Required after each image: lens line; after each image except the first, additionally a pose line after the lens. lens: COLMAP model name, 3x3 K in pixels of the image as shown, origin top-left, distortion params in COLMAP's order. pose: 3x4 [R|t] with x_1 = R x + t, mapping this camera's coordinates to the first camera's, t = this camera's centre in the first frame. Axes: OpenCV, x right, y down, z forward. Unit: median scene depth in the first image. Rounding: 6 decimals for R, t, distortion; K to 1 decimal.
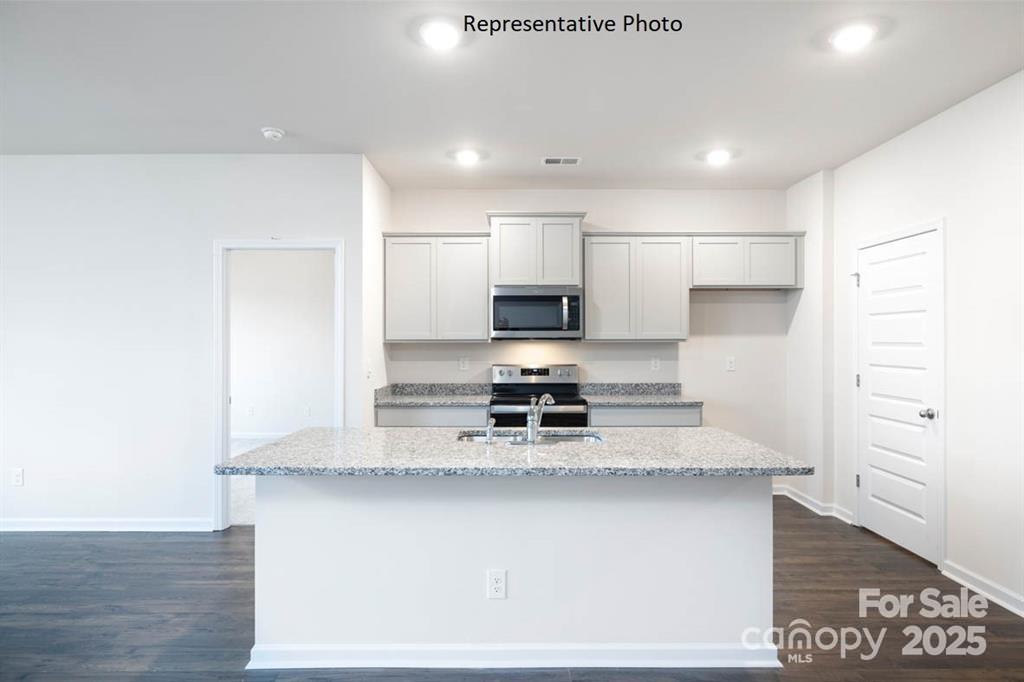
lens RADIAL K [[567.4, 0, 512.0], [0, 567.4, 341.0], [0, 0, 1]] dist [-0.018338, 0.000512]
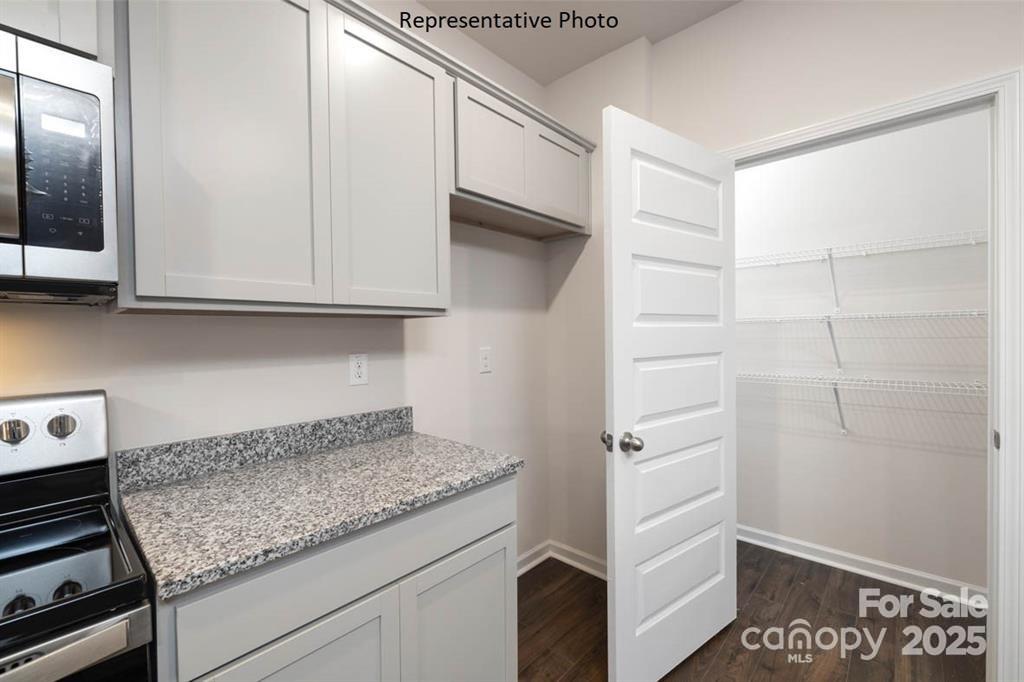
lens RADIAL K [[426.1, 0, 509.5], [0, 426.1, 338.6], [0, 0, 1]] dist [0.000766, -0.000119]
pose [[0.678807, -0.016078, 0.734141, 0.096885], [0.010852, 0.999871, 0.011864, 0.015371], [-0.734237, -0.000087, 0.678893, 0.712920]]
